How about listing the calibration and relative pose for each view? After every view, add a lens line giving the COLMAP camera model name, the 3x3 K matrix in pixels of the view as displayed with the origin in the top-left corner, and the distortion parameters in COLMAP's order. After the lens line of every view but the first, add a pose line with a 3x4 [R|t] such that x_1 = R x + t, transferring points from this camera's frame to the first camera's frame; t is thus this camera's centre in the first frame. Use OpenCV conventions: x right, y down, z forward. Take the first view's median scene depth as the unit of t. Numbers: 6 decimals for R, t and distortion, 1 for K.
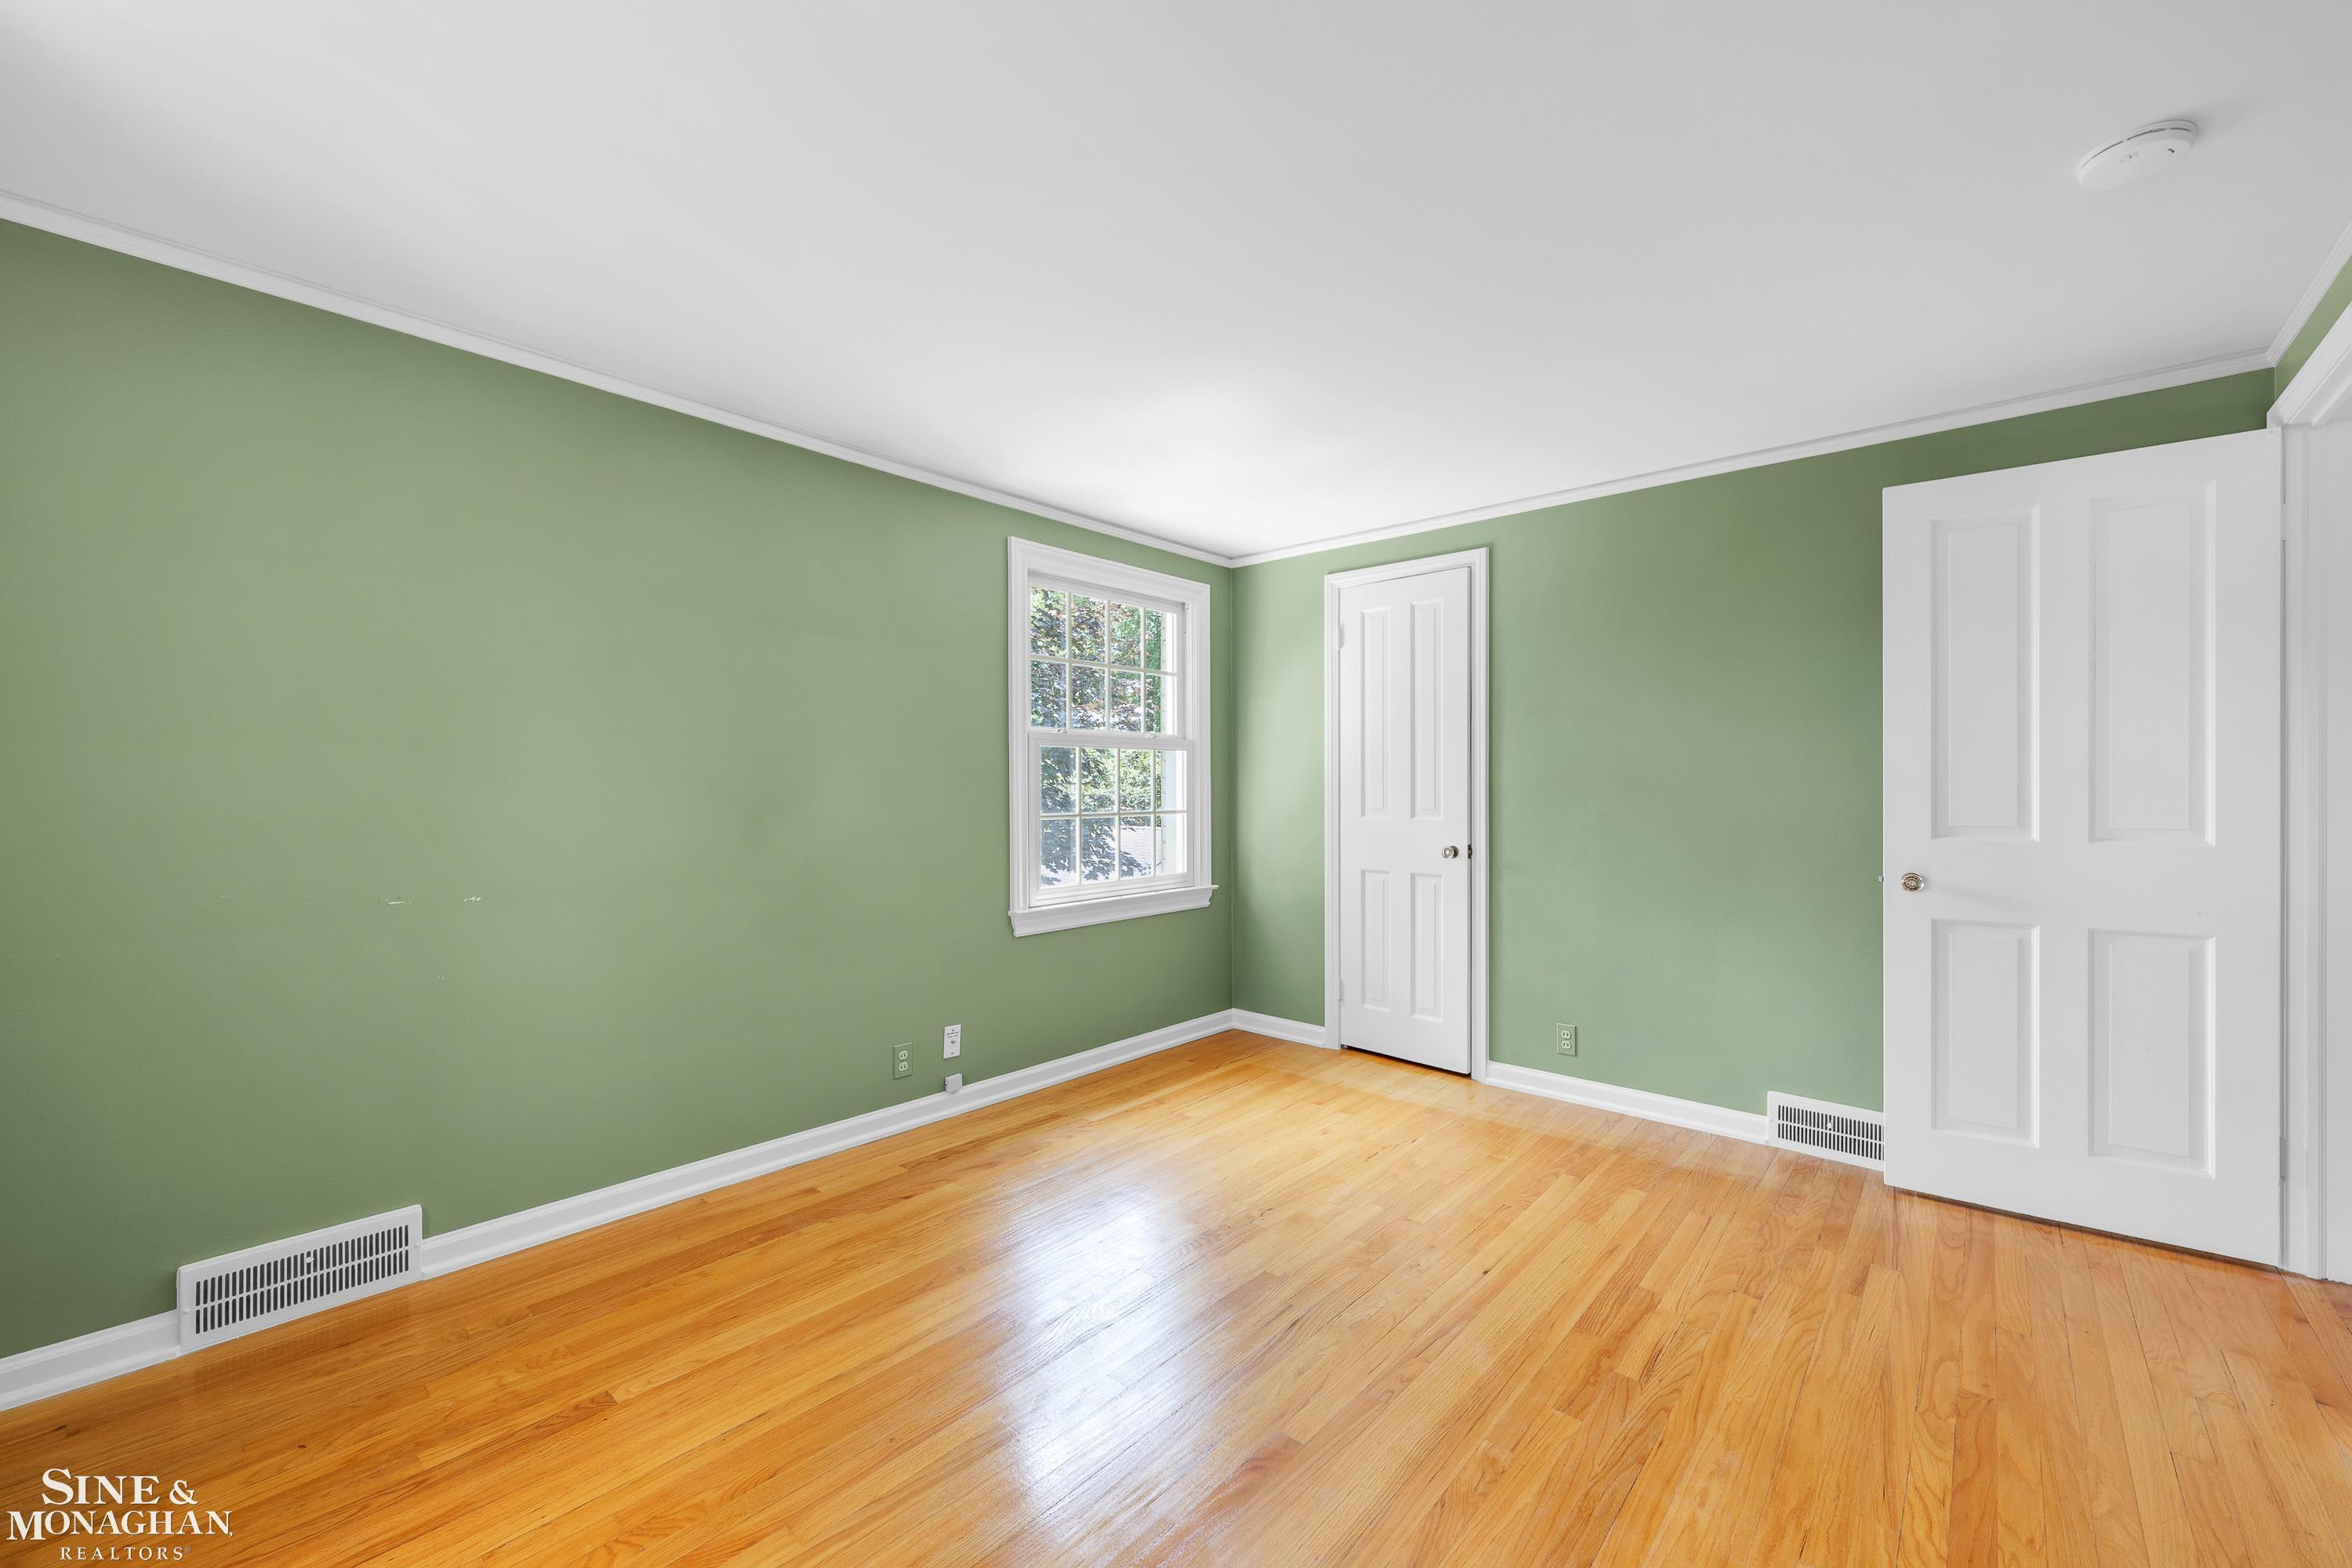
lens RADIAL K [[946.0, 0, 1175.6], [0, 946.0, 784.0], [0, 0, 1]] dist [0.003748, 0.000016]
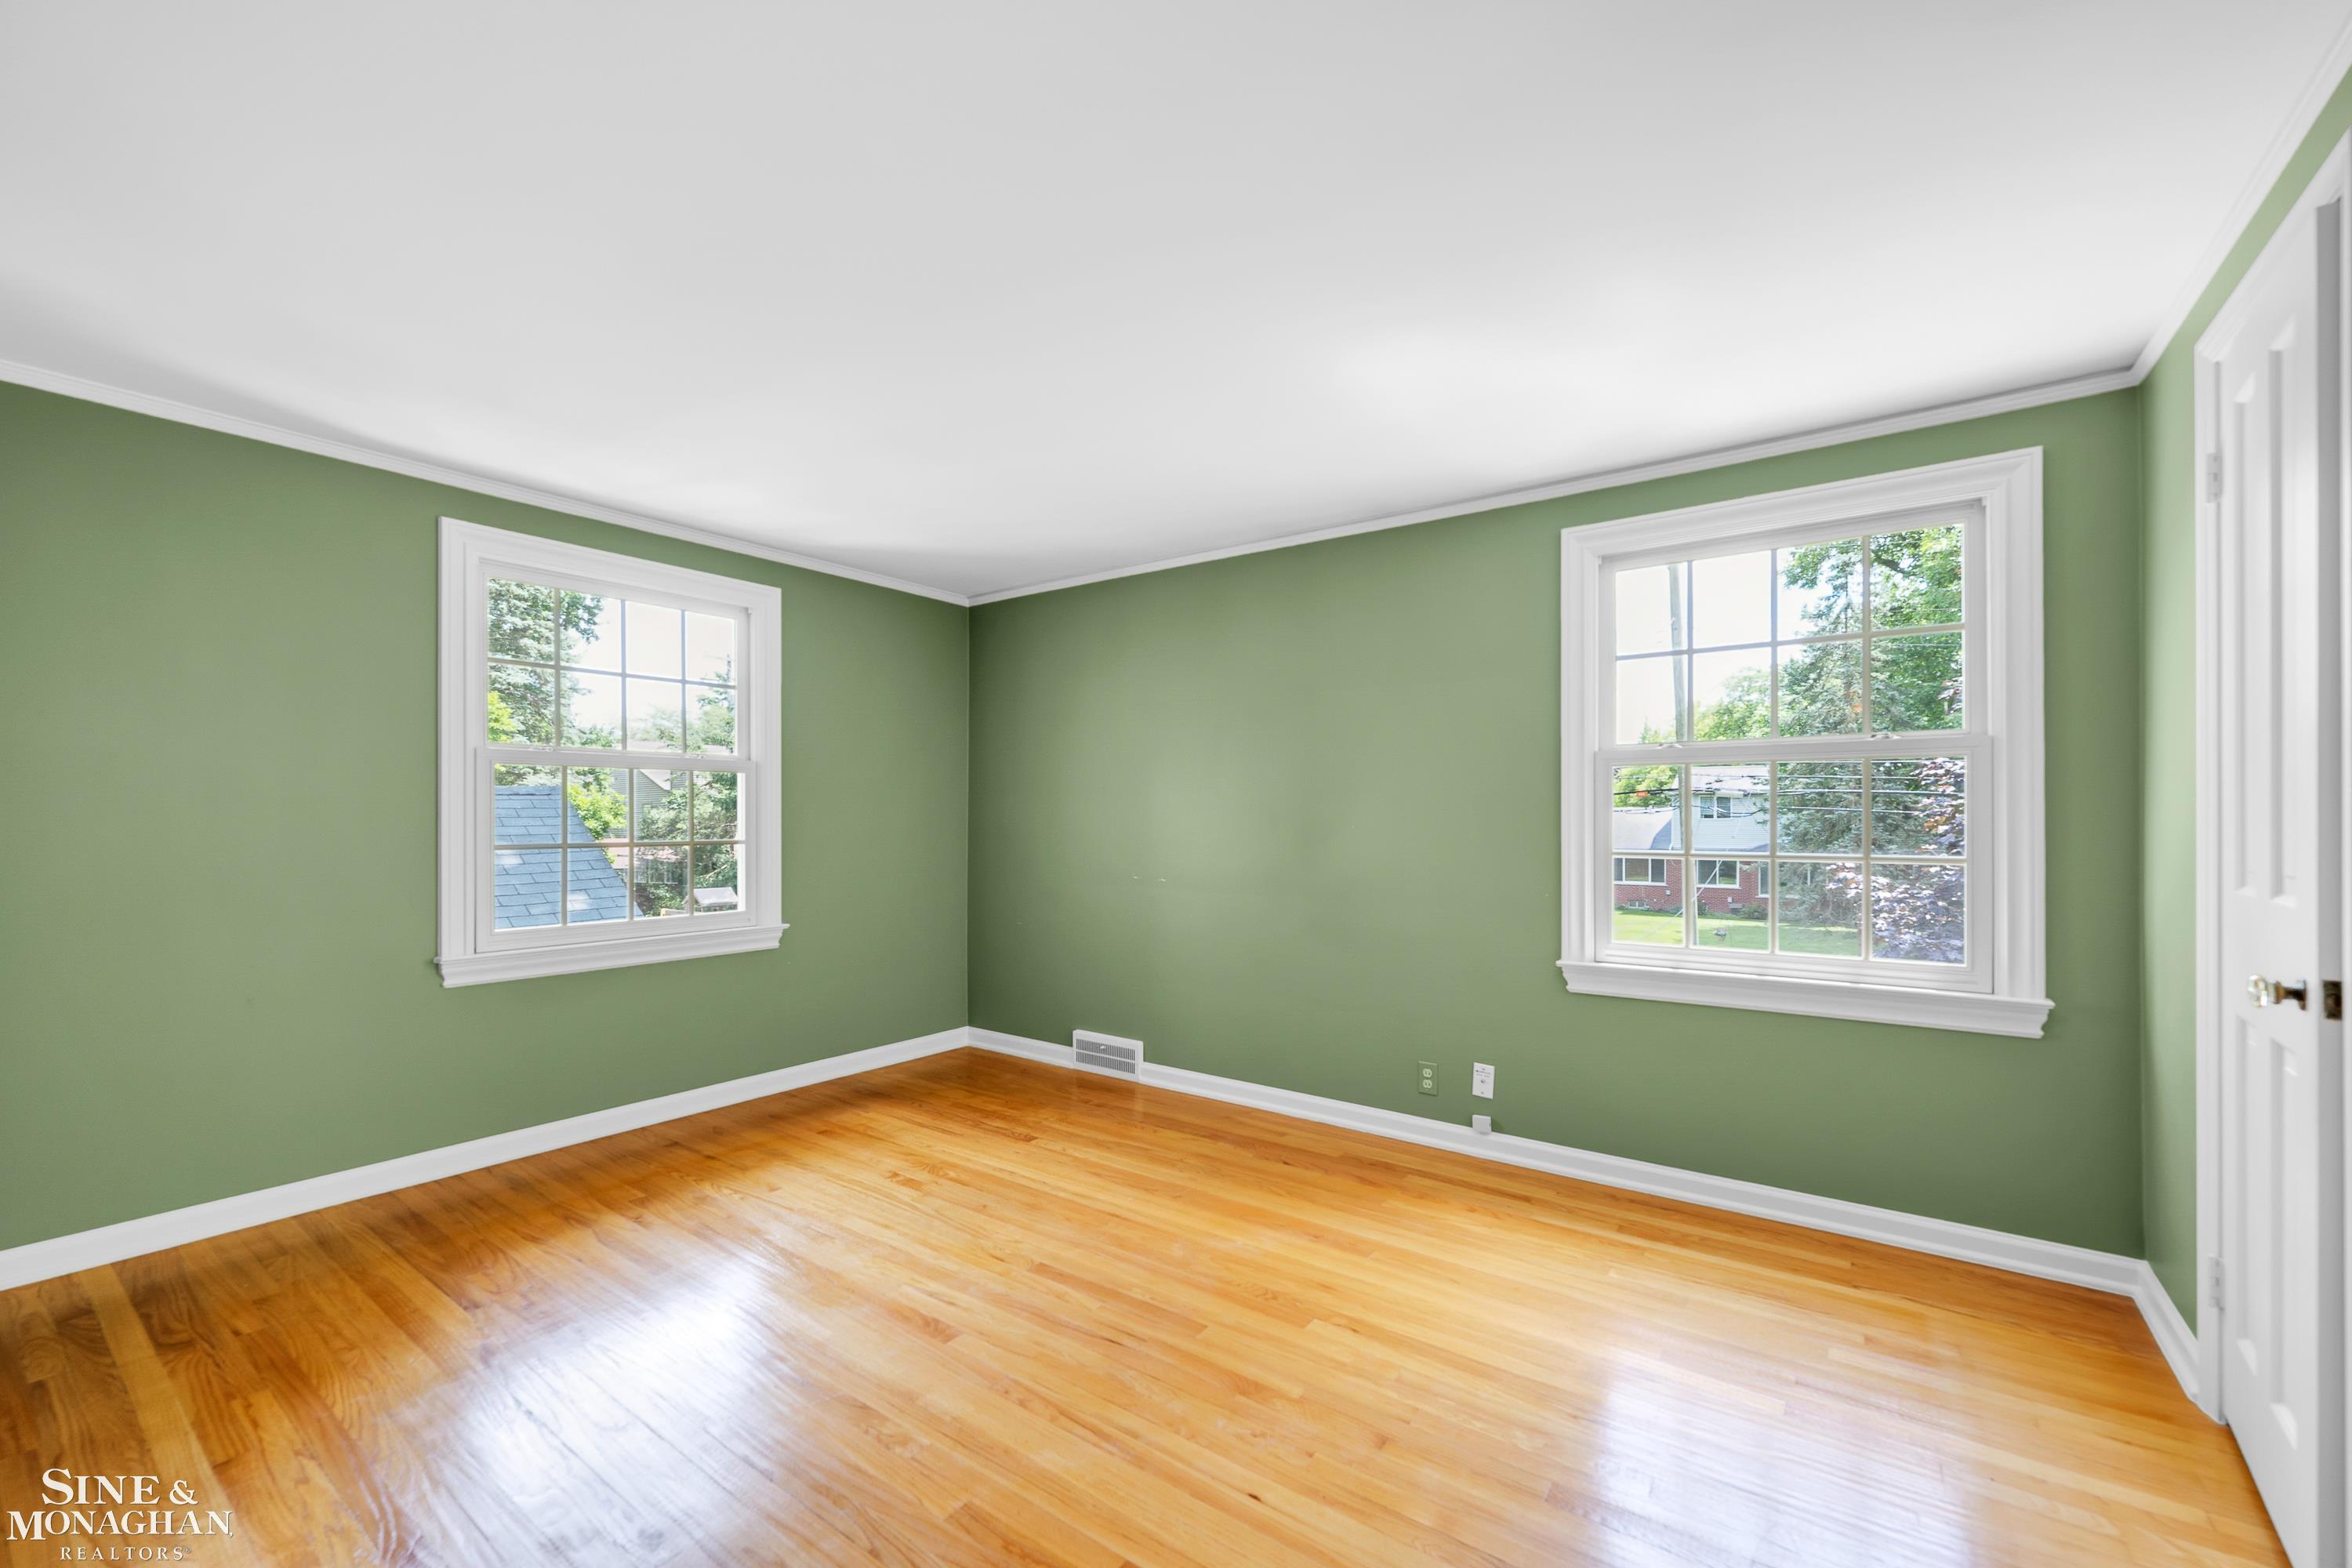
lens RADIAL K [[946.0, 0, 1163.1], [0, 946.0, 818.1], [0, 0, 1]] dist [0.003748, 0.000016]
pose [[0.075960, -0.001029, -0.997110, 0.972493], [0.002537, 0.999996, -0.000839, 0.003888], [0.997108, -0.002465, 0.075962, 0.825652]]
